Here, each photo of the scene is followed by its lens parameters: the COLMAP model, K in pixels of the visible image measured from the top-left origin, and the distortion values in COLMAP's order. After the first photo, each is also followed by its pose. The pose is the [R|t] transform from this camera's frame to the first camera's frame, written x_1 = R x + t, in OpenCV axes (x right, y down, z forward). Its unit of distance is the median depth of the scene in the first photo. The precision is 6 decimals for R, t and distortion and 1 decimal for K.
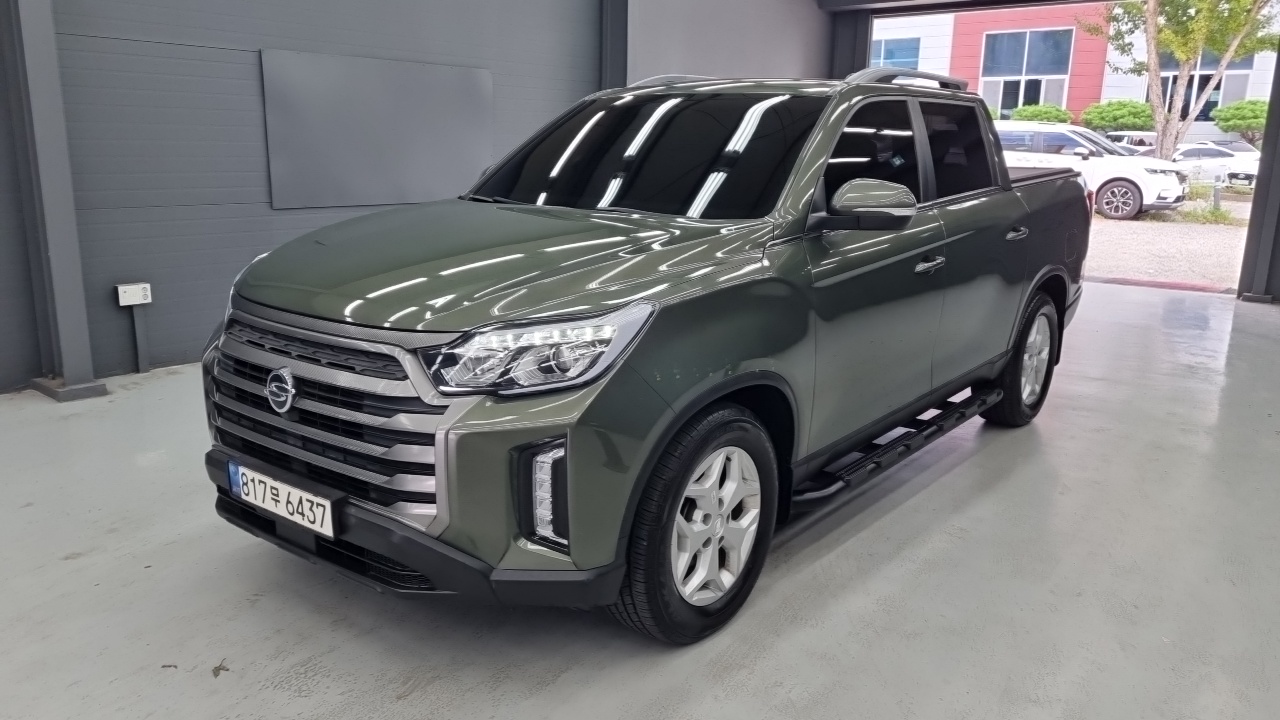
lens RADIAL K [[997.0, 0, 643.4], [0, 997.0, 397.8], [0, 0, 1]] dist [0.042762, -0.044459]
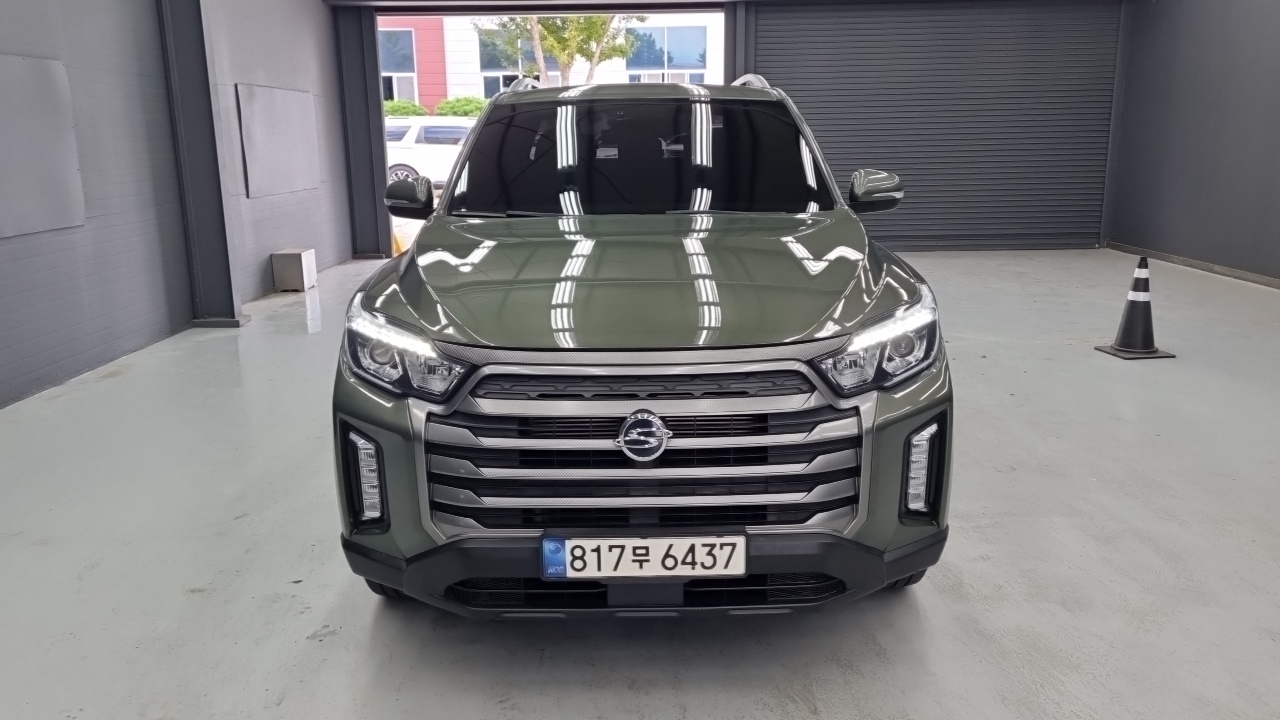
lens RADIAL K [[997.0, 0, 646.1], [0, 997.0, 370.3], [0, 0, 1]] dist [0.042762, -0.044459]
pose [[0.767457, -0.176395, 0.616356, -0.887364], [0.188728, 0.980963, 0.045746, -0.104180], [-0.612692, 0.081215, 0.786138, 0.290537]]
